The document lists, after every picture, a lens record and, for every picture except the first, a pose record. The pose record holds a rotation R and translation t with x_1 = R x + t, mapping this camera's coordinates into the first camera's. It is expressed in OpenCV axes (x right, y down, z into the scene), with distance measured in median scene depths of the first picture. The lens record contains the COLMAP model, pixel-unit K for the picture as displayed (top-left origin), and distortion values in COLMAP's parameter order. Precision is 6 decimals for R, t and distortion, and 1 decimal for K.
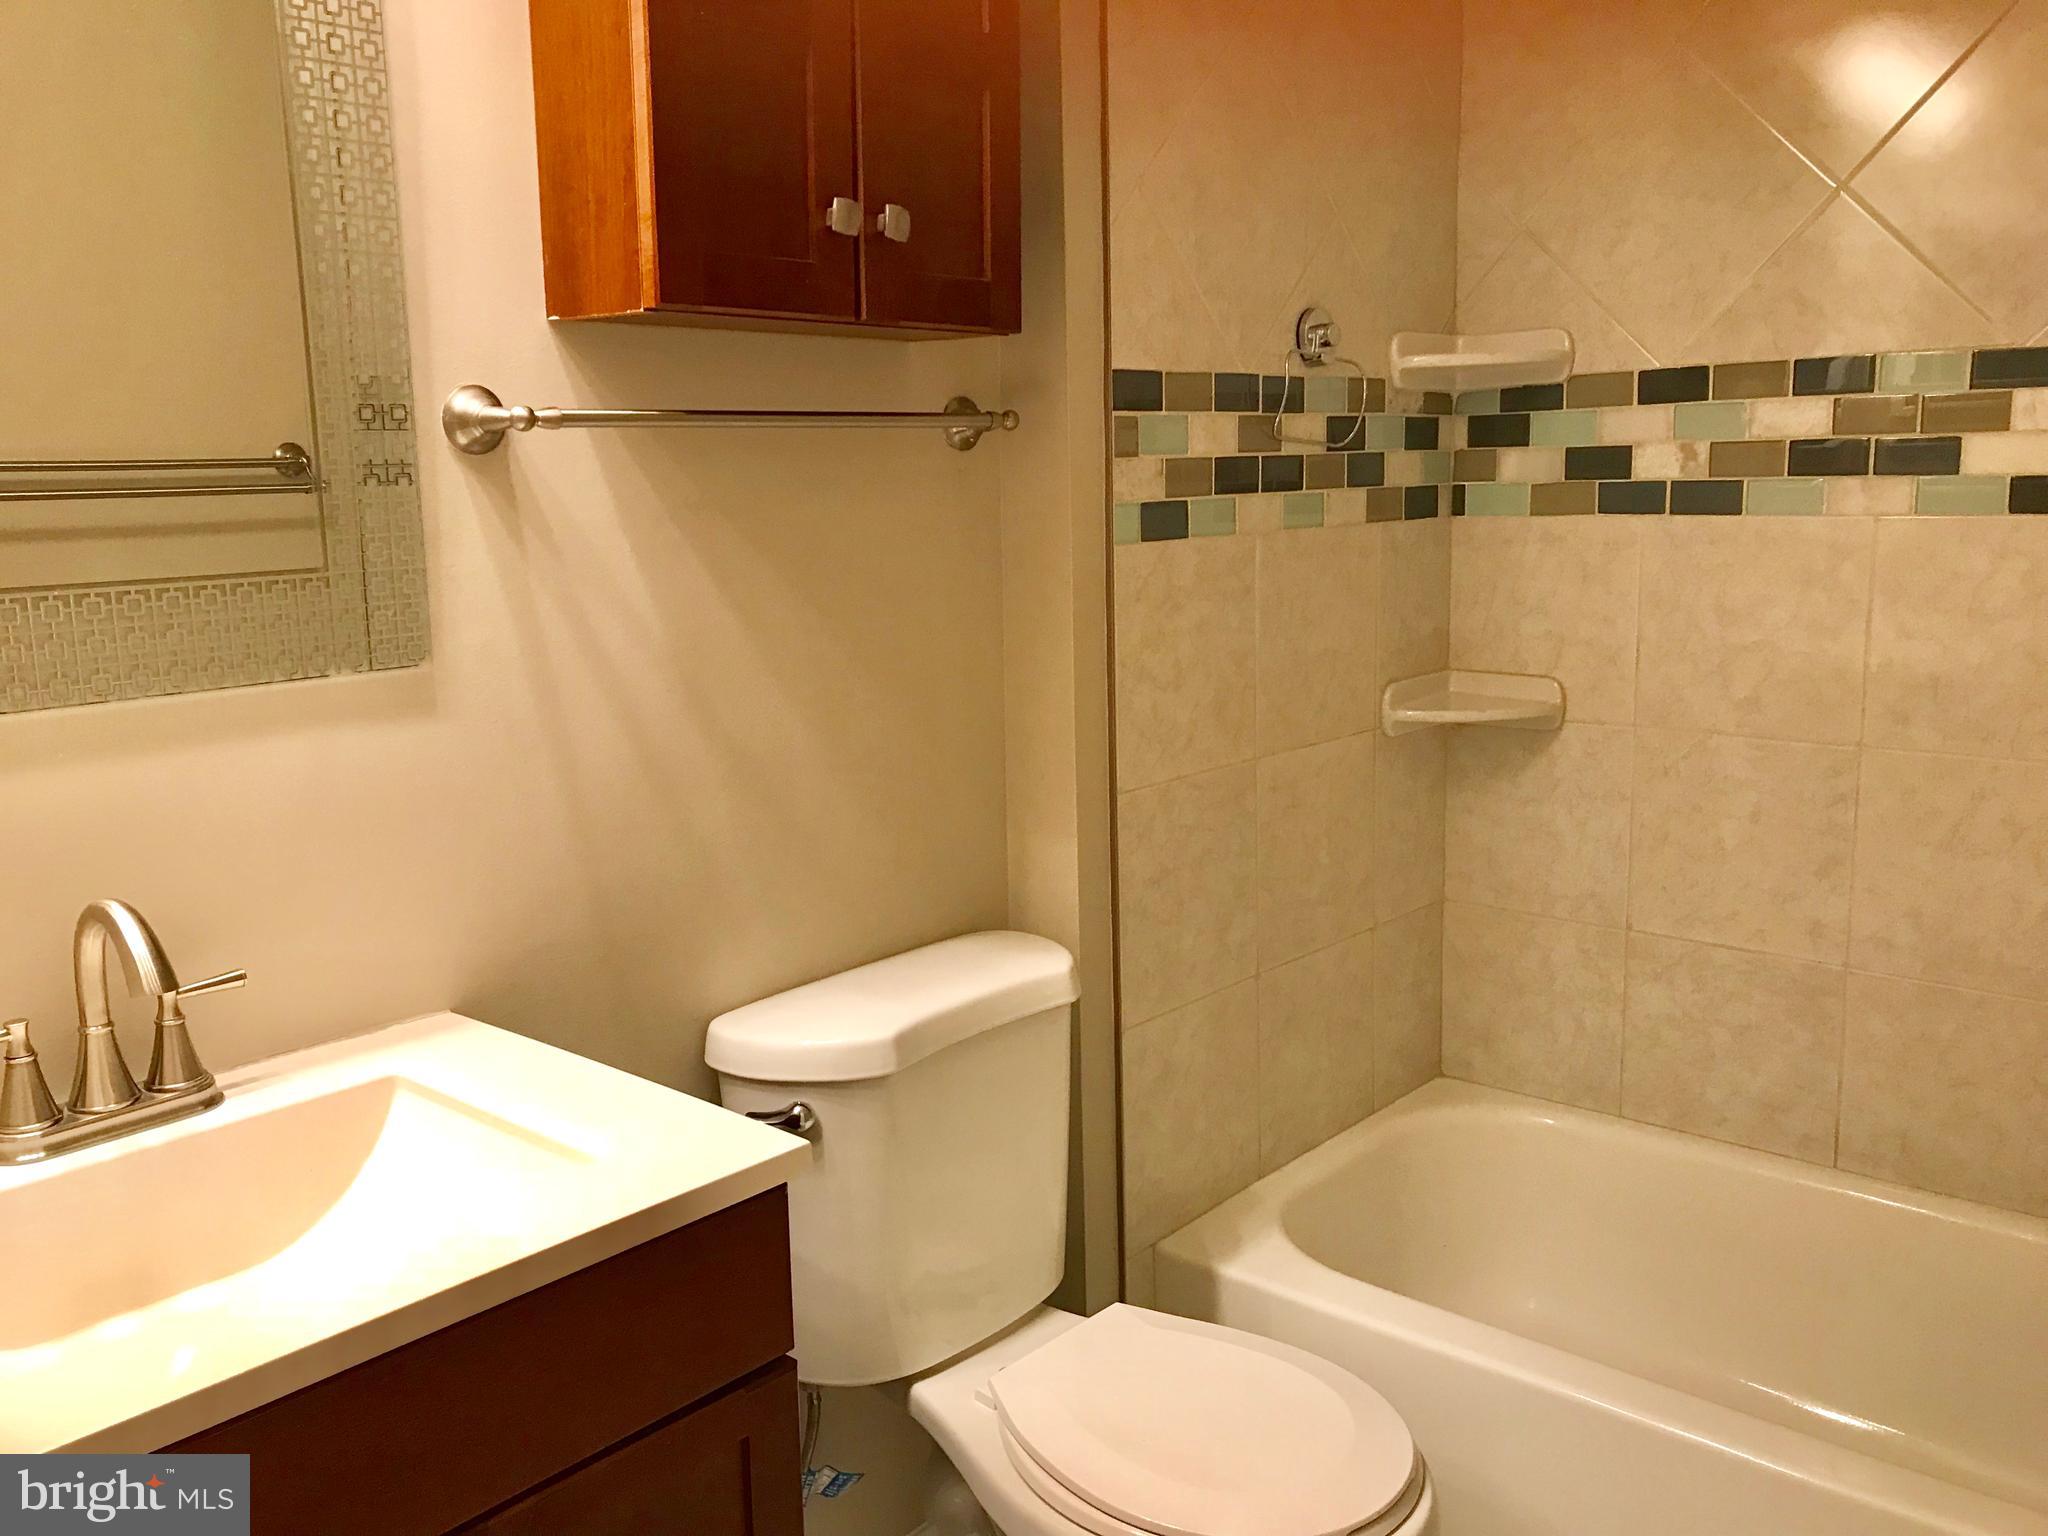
lens RADIAL K [[1673.0, 0, 1024.0], [0, 1673.0, 768.0], [0, 0, 1]] dist [-0.007481, -0.064491]
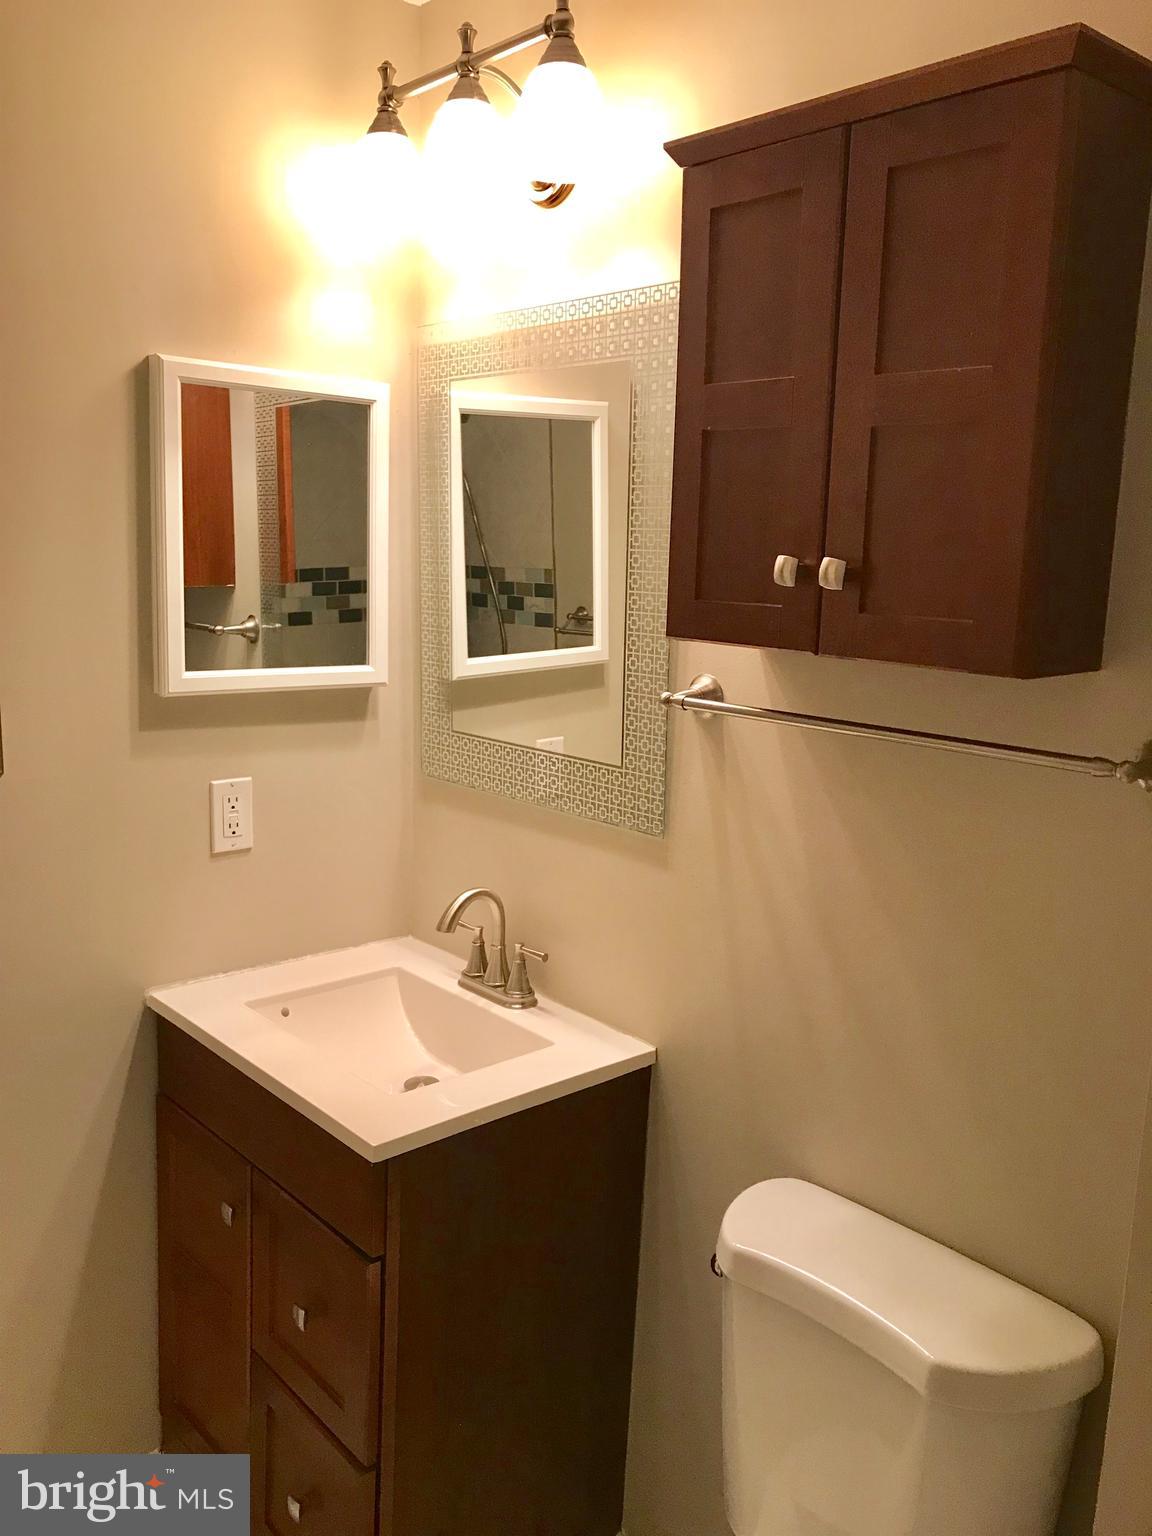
lens RADIAL K [[1254.8, 0, 576.3], [0, 1254.8, 785.2], [0, 0, 1]] dist [-0.007481, -0.064491]
pose [[-0.133305, 0.204048, -0.969842, 0.647154], [-0.196069, 0.953805, 0.227623, -0.289006], [0.971487, 0.220499, -0.087140, 0.783232]]
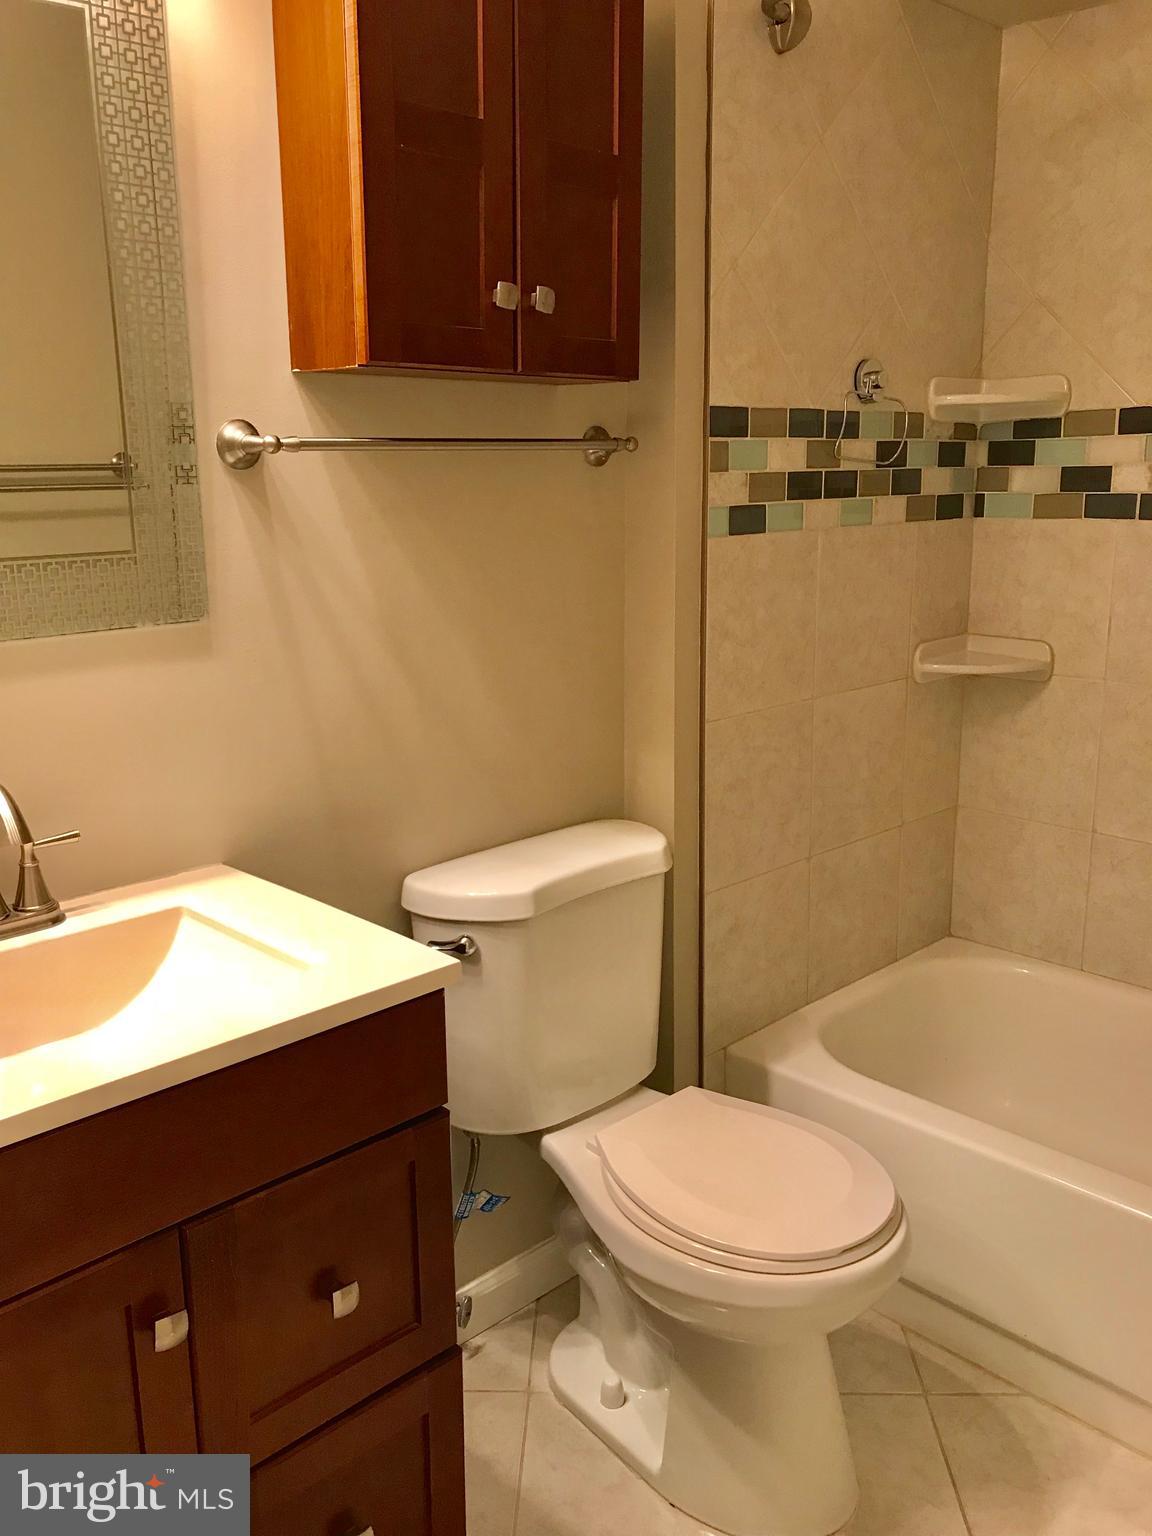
lens RADIAL K [[1254.8, 0, 576.3], [0, 1254.8, 785.2], [0, 0, 1]] dist [-0.007481, -0.064491]
pose [[0.996782, 0.028074, -0.075081, 0.030876], [-0.022741, 0.997220, 0.070963, -0.003433], [0.076865, -0.069027, 0.994649, -0.033465]]
